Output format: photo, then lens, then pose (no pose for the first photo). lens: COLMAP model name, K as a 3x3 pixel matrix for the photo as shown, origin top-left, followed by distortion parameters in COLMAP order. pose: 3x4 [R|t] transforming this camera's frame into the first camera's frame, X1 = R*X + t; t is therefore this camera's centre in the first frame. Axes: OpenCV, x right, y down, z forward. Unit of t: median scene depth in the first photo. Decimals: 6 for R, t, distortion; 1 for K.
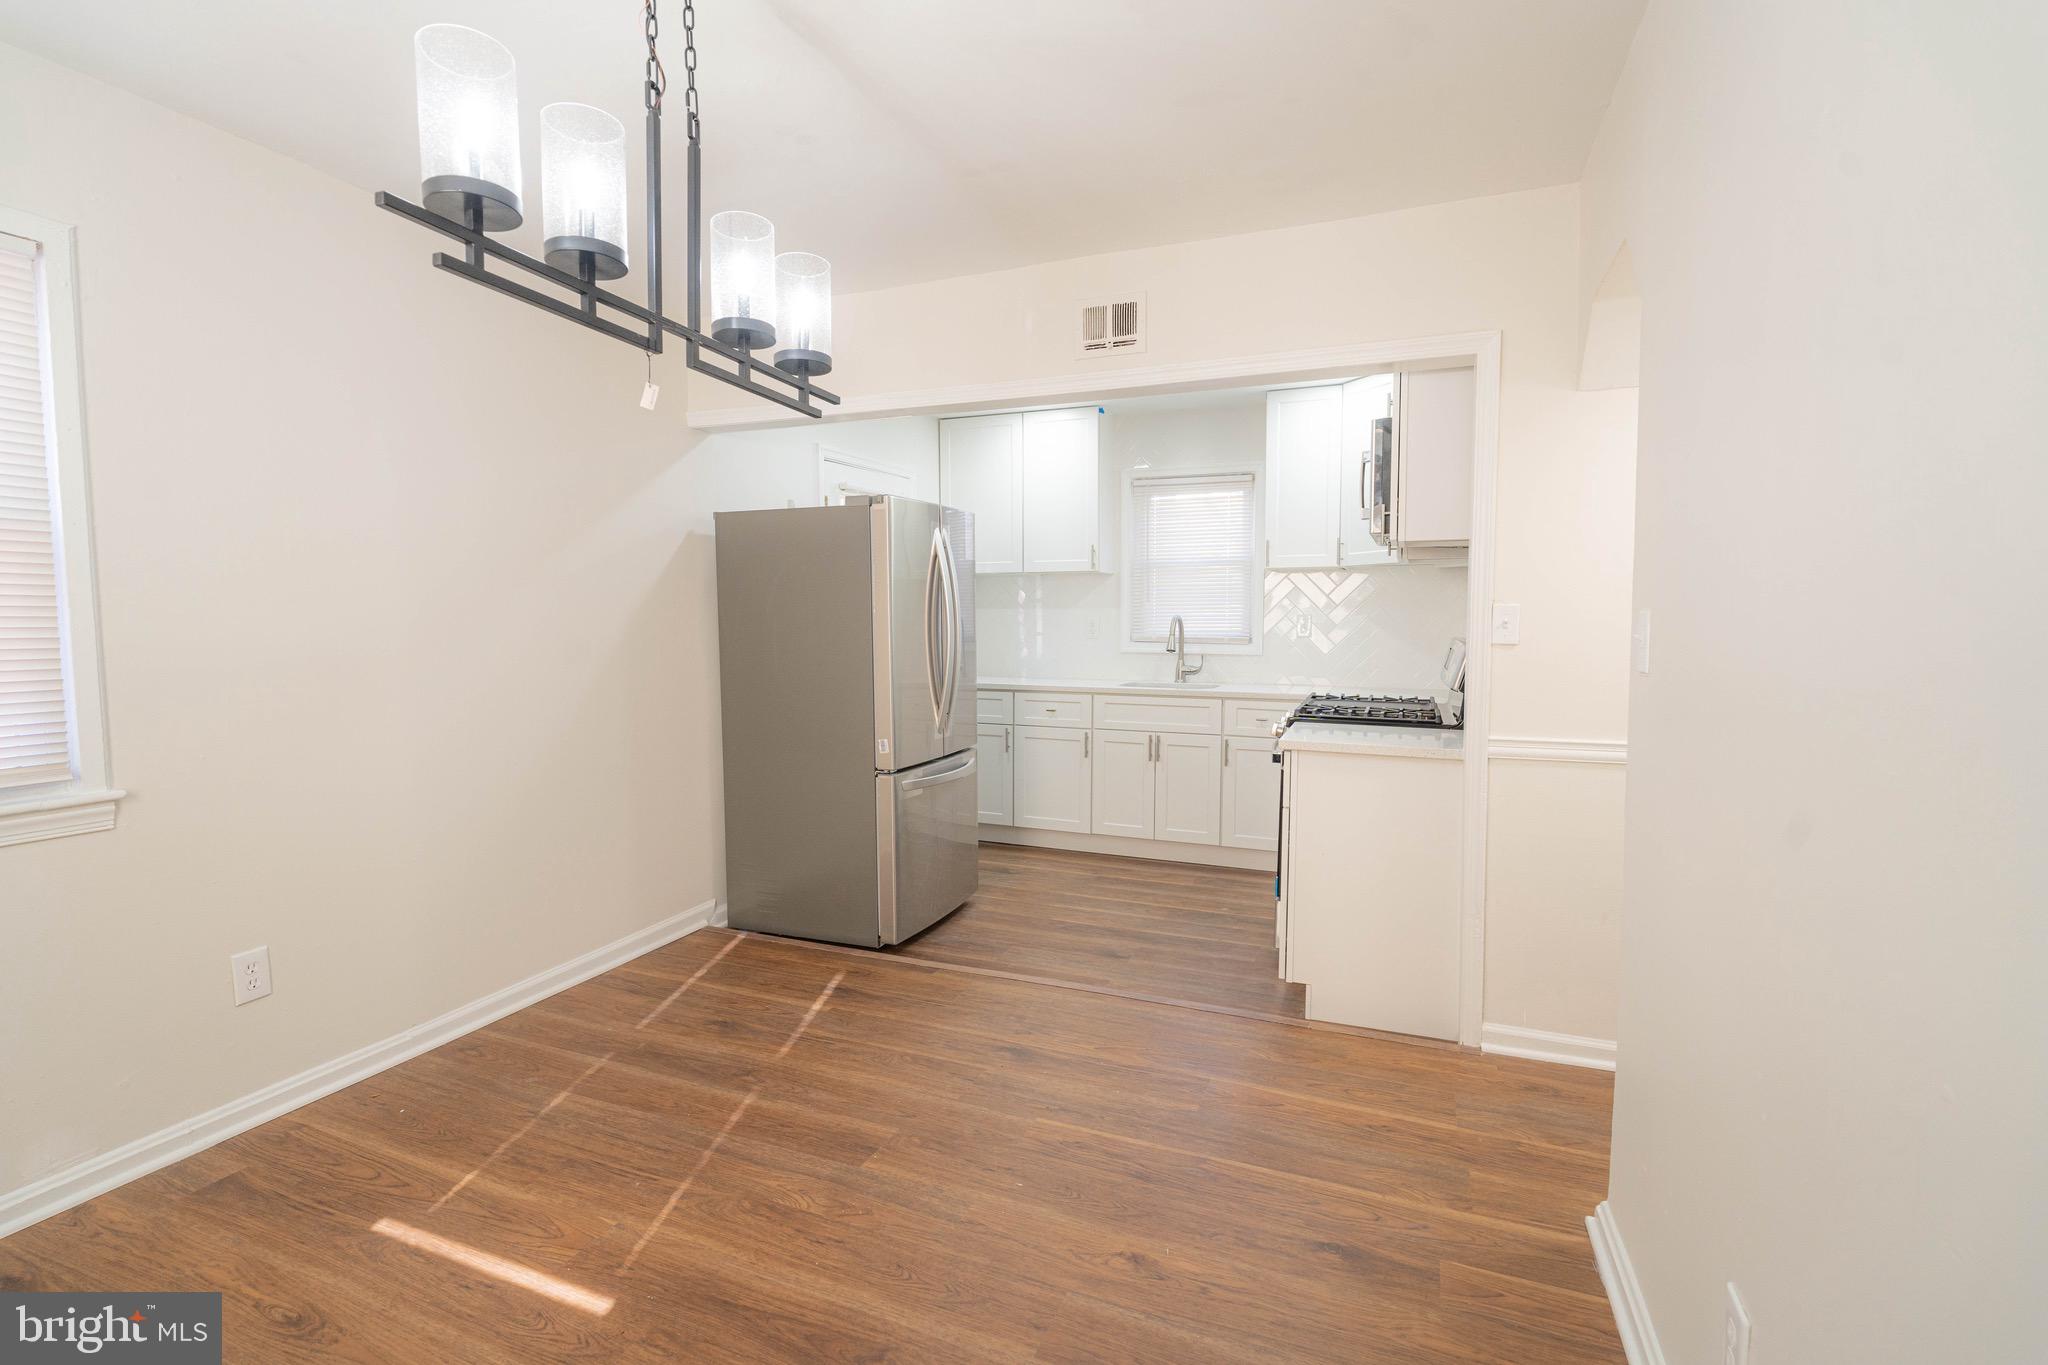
lens RADIAL K [[954.7, 0, 1021.7], [0, 954.7, 678.5], [0, 0, 1]] dist [0.002164, -0.000697]
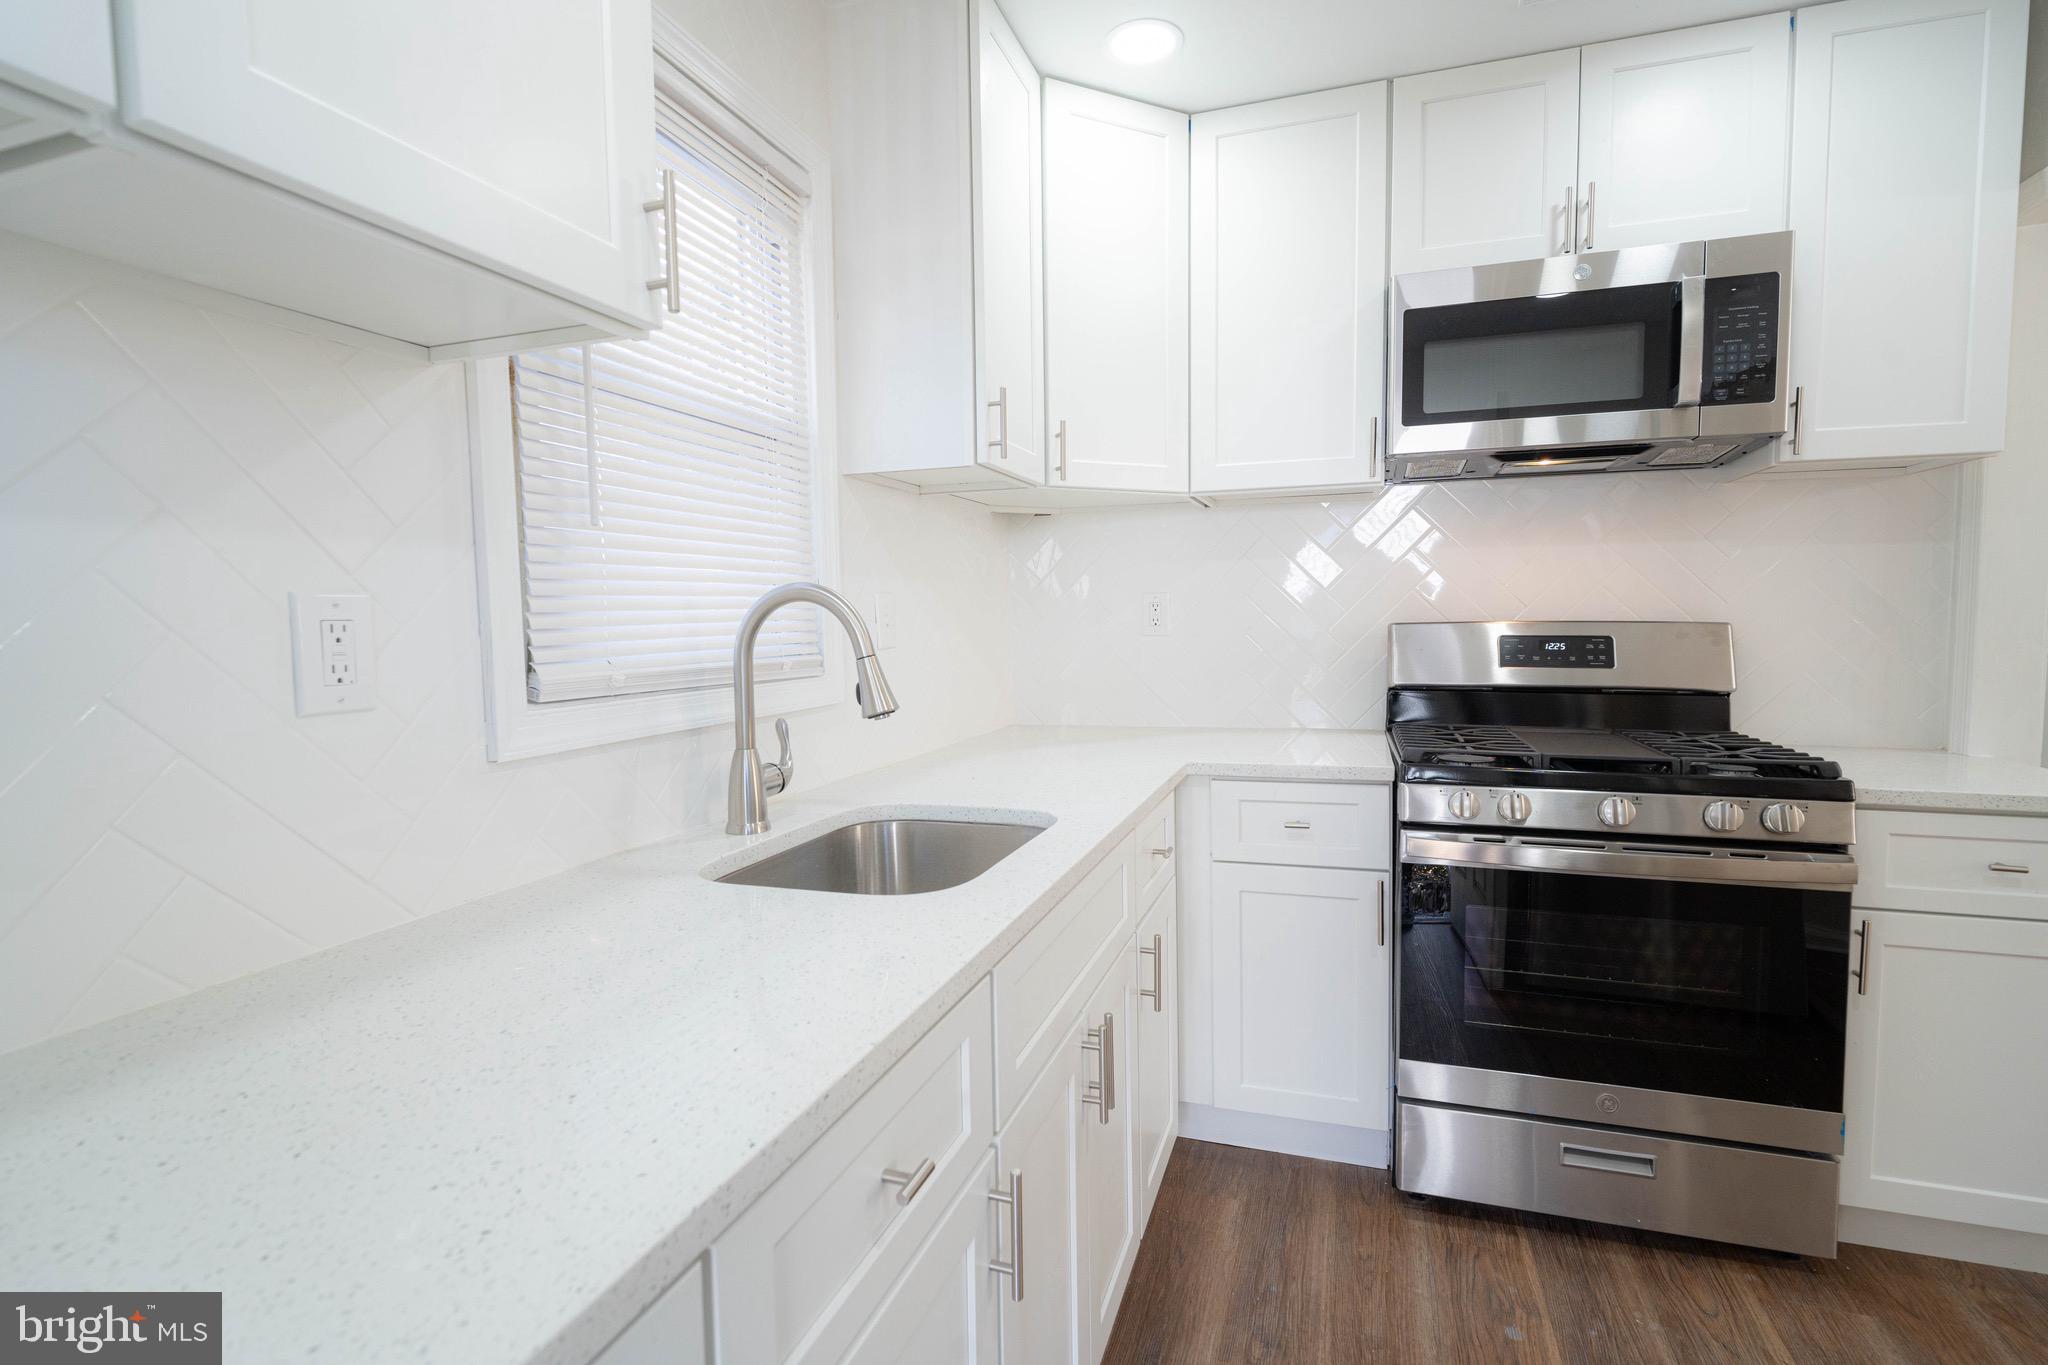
lens RADIAL K [[957.2, 0, 1033.4], [0, 957.2, 674.3], [0, 0, 1]] dist [0.005609, -0.006381]
pose [[-0.073517, -0.058151, 0.995597, -0.153129], [0.083586, 0.994427, 0.064254, -0.069582], [-0.993785, 0.087942, -0.068247, 1.269775]]
